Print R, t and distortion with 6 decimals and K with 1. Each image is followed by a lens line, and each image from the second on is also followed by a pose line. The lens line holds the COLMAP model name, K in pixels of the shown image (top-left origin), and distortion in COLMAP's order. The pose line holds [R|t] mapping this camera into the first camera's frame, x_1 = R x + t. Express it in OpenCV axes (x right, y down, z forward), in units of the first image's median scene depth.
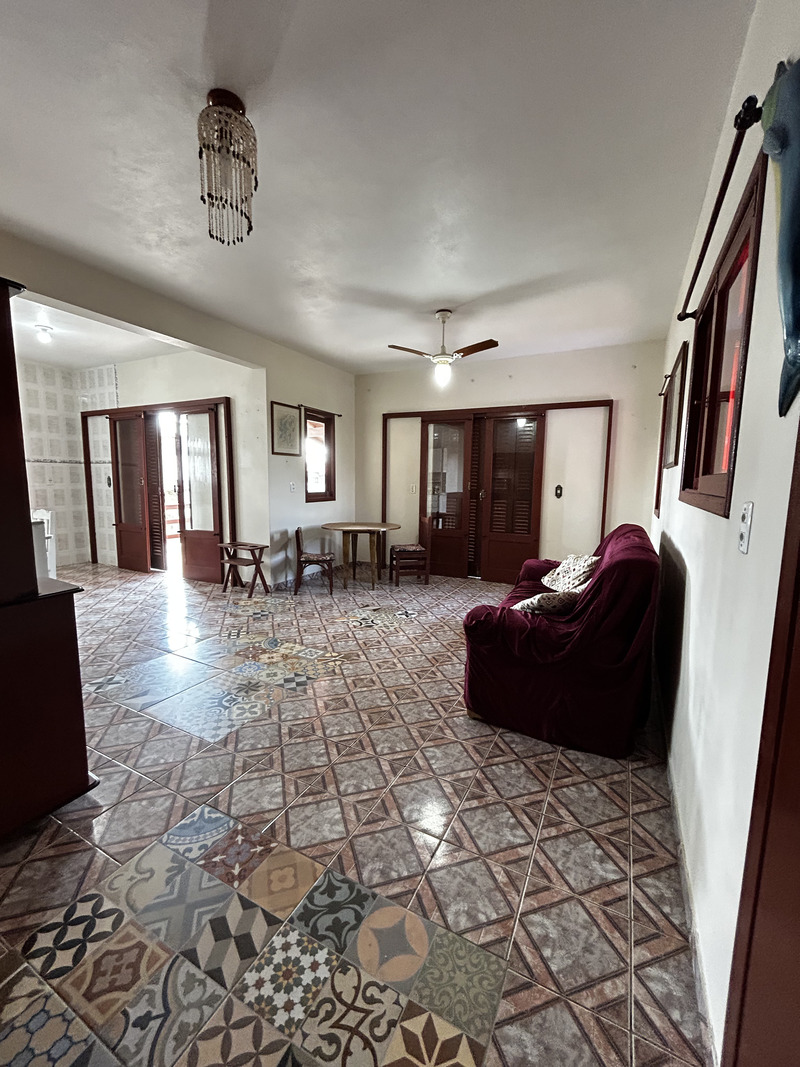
lens RADIAL K [[431.6, 0, 398.6], [0, 431.6, 534.0], [0, 0, 1]] dist [0.000914, 0.000056]
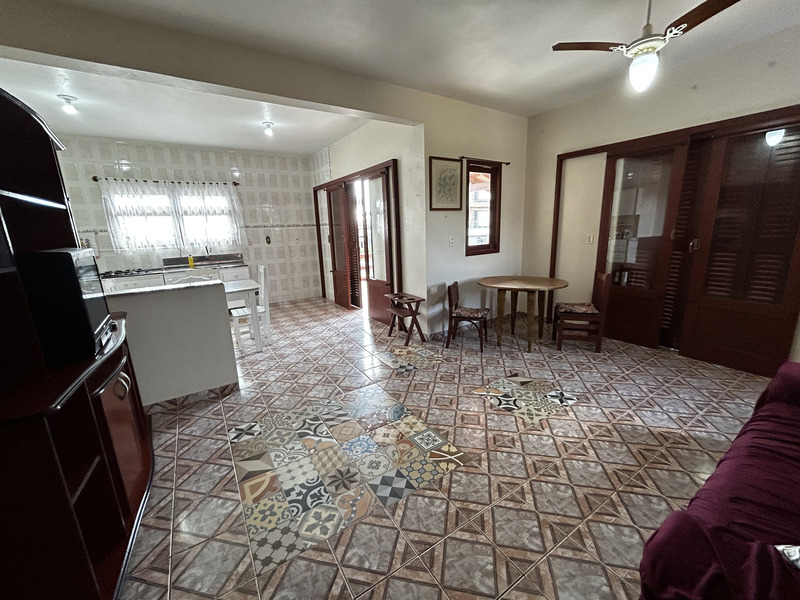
lens RADIAL K [[323.6, 0, 399.4], [0, 323.6, 299.2], [0, 0, 1]] dist [0.000914, 0.000056]
pose [[0.867187, 0.067289, -0.493416, 0.034139], [-0.018623, 0.994518, 0.102895, -0.048806], [0.497635, -0.080040, 0.863686, 0.260751]]
